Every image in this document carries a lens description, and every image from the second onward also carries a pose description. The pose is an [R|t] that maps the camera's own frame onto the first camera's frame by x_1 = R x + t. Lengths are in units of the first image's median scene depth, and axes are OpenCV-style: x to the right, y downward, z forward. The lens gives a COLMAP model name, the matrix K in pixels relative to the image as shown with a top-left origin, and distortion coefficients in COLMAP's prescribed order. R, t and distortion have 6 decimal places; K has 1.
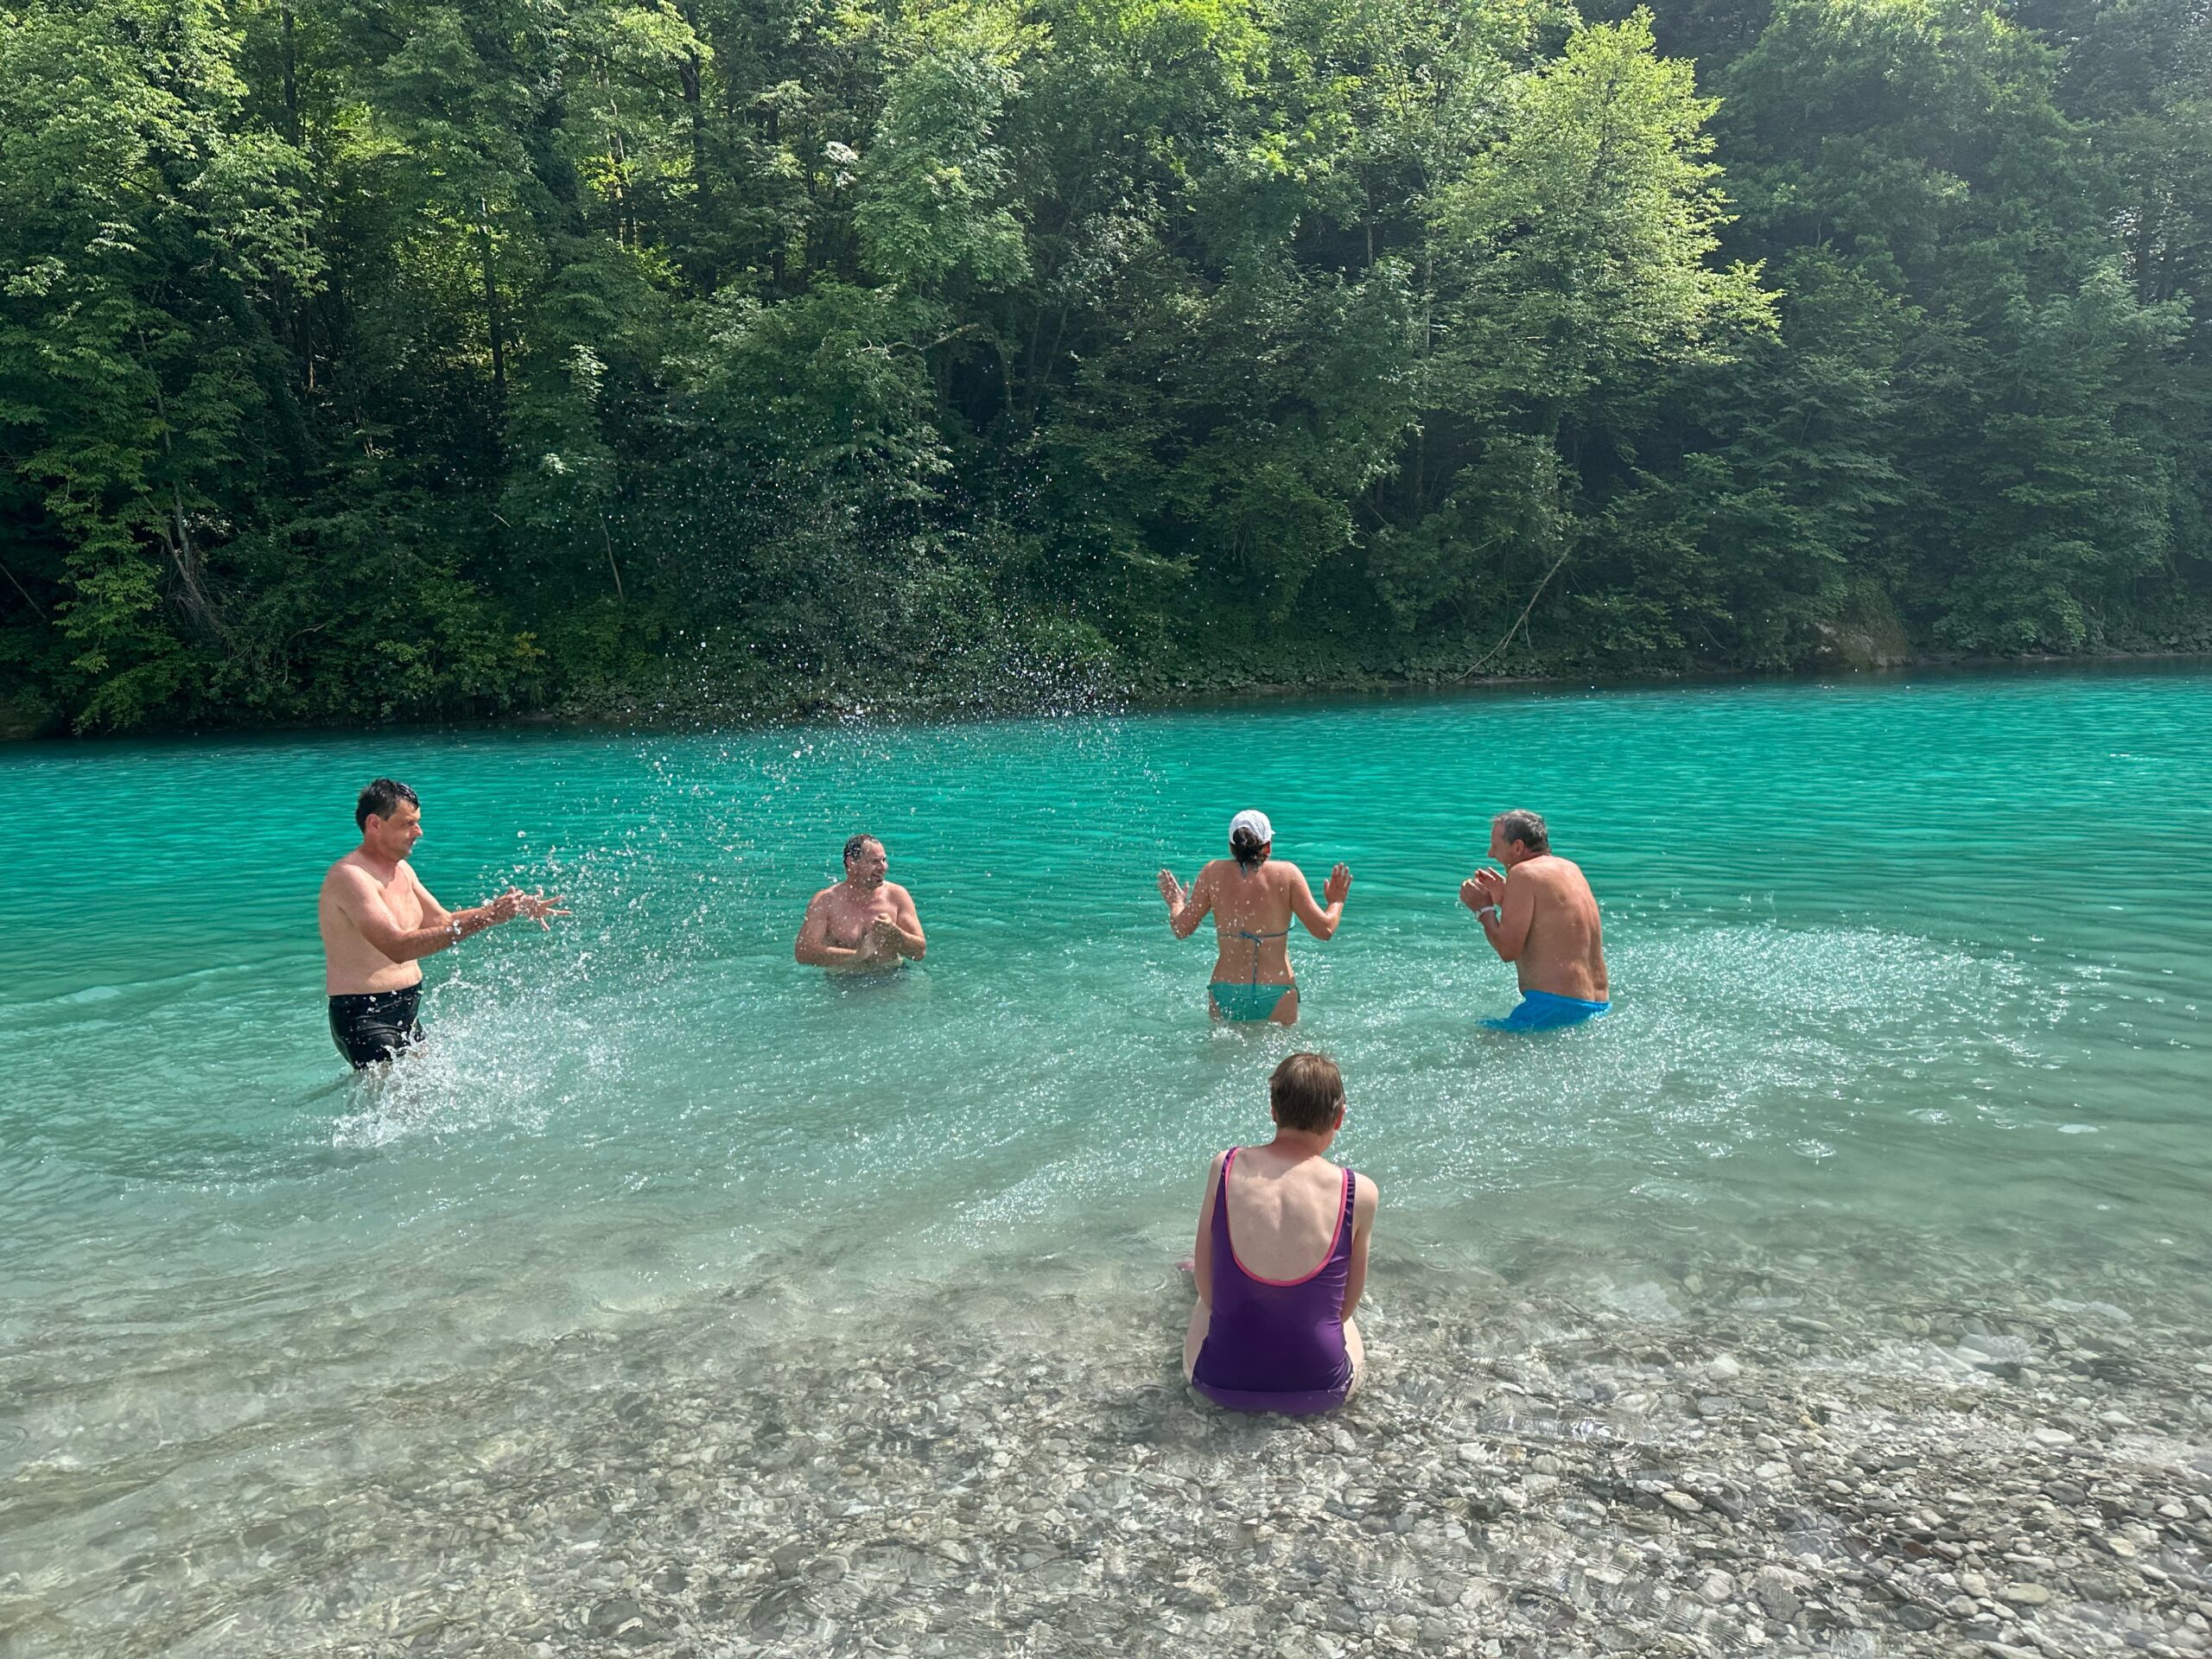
lens RADIAL K [[1620.9, 0, 1112.5], [0, 1620.9, 815.4], [0, 0, 1]] dist [0.034202, -0.026891]
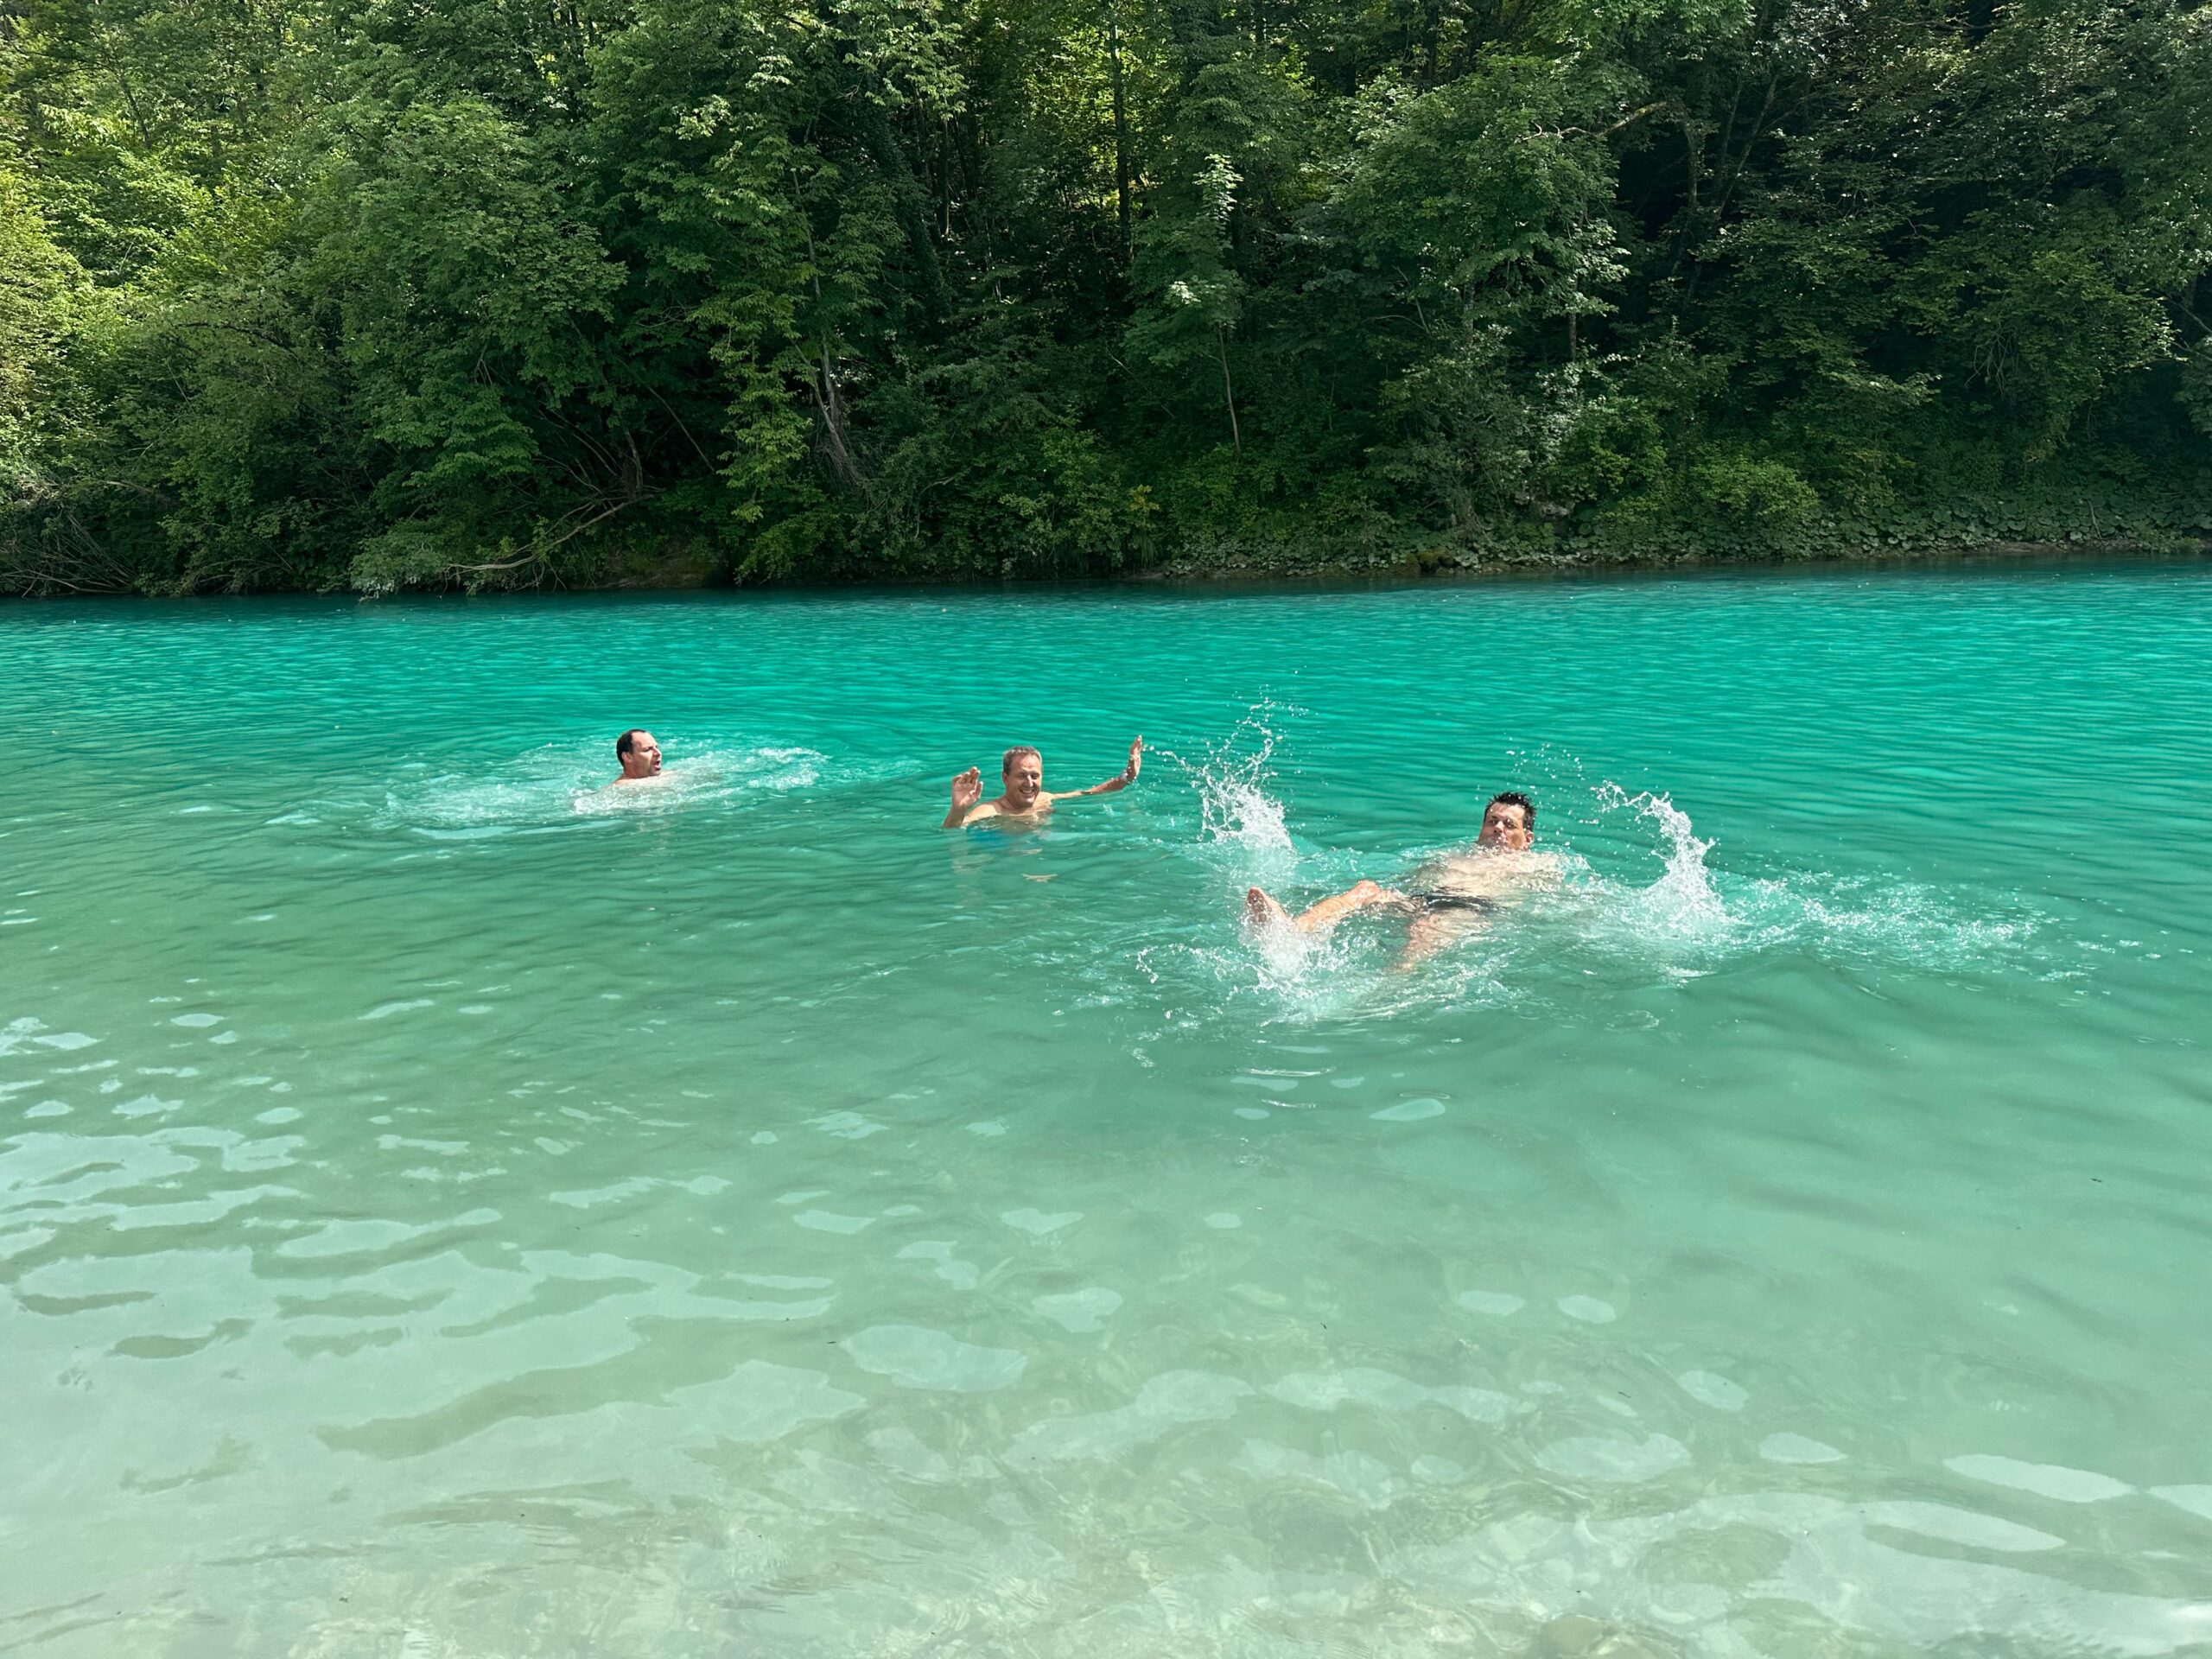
lens RADIAL K [[1605.3, 0, 1106.0], [0, 1605.3, 829.5], [0, 0, 1]] dist [0.128009, -0.201374]
pose [[0.938119, 0.064610, -0.340232, -0.049522], [-0.035281, 0.995161, 0.091702, 0.003459], [0.344510, -0.074024, 0.935860, 0.100600]]
